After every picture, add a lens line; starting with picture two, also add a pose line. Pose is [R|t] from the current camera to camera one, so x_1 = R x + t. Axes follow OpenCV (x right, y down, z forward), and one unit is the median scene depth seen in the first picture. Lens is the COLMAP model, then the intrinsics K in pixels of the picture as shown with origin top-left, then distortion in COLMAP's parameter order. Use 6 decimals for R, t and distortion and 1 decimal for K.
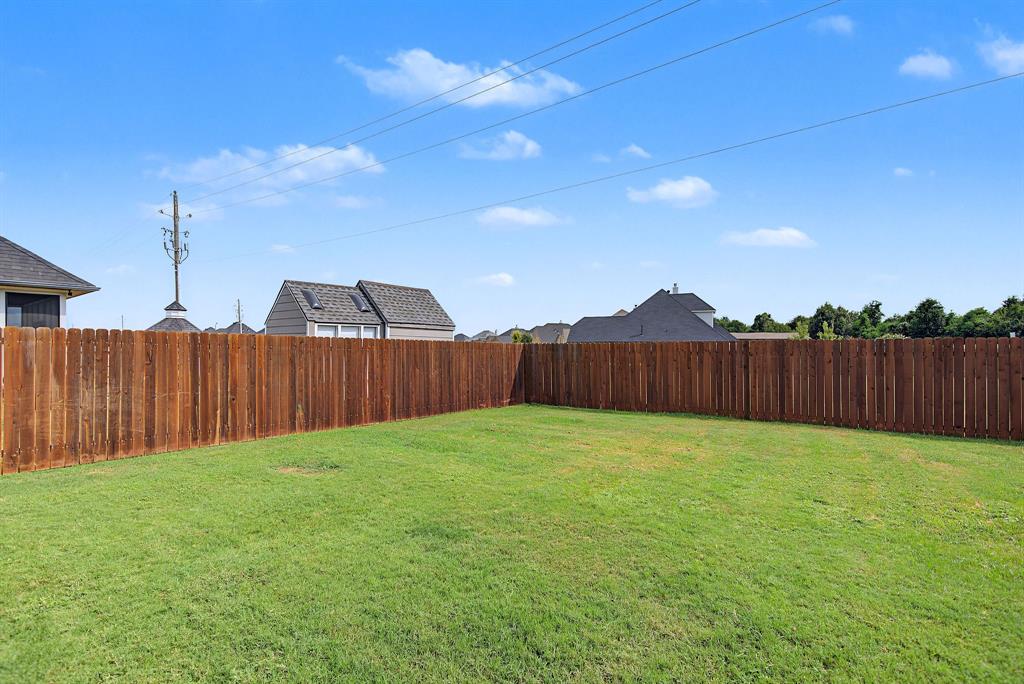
lens RADIAL K [[478.0, 0, 508.1], [0, 478.0, 345.1], [0, 0, 1]] dist [0.002765, -0.000389]
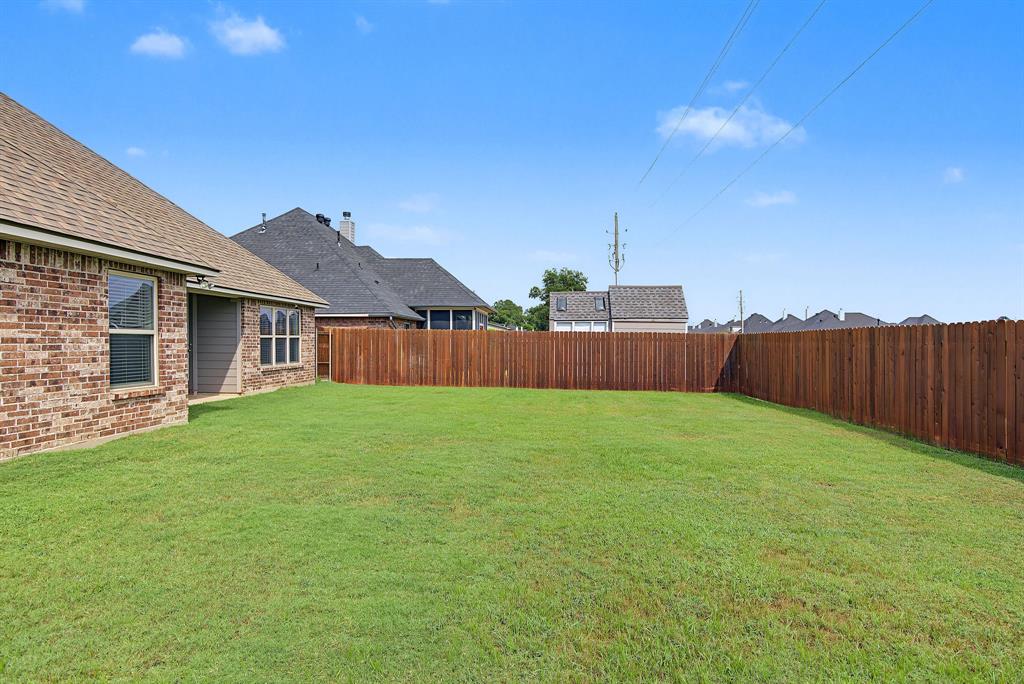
lens RADIAL K [[557.7, 0, 515.7], [0, 557.7, 346.0], [0, 0, 1]] dist [0.005129, -0.000332]
pose [[0.558600, 0.009619, -0.829381, 0.841393], [0.001701, 0.999917, 0.012743, 0.006967], [0.829435, -0.008528, 0.558537, -0.048261]]
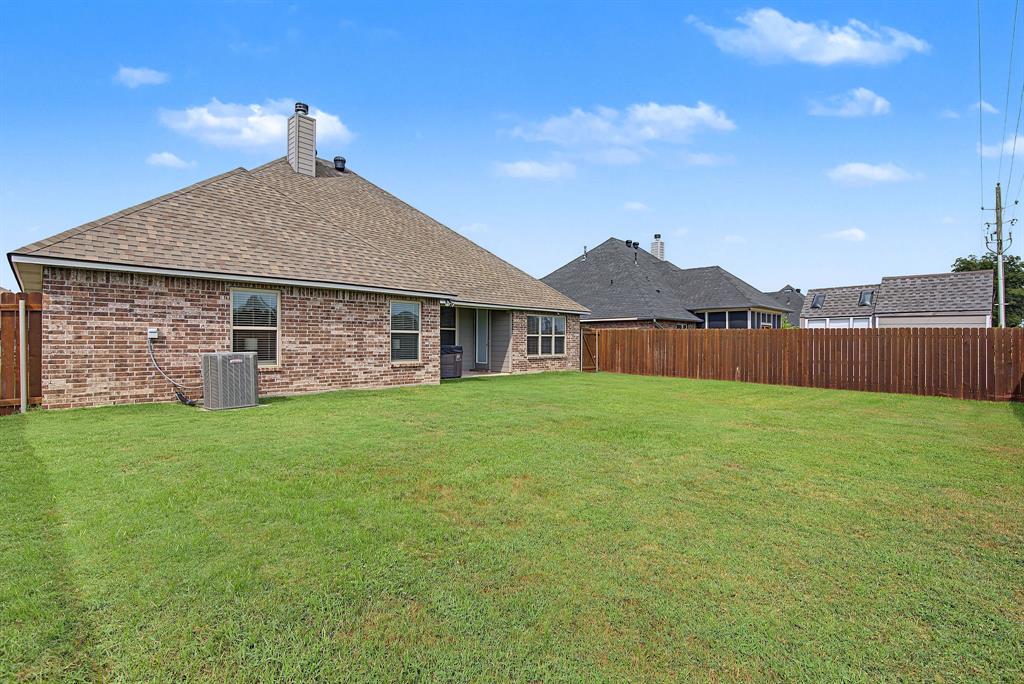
lens RADIAL K [[478.0, 0, 509.4], [0, 478.0, 338.8], [0, 0, 1]] dist [0.002765, -0.000389]
pose [[-0.129185, -0.005251, -0.991607, 1.026899], [0.003496, 0.999977, -0.005751, 0.018151], [0.991614, -0.004209, -0.129163, 0.260571]]
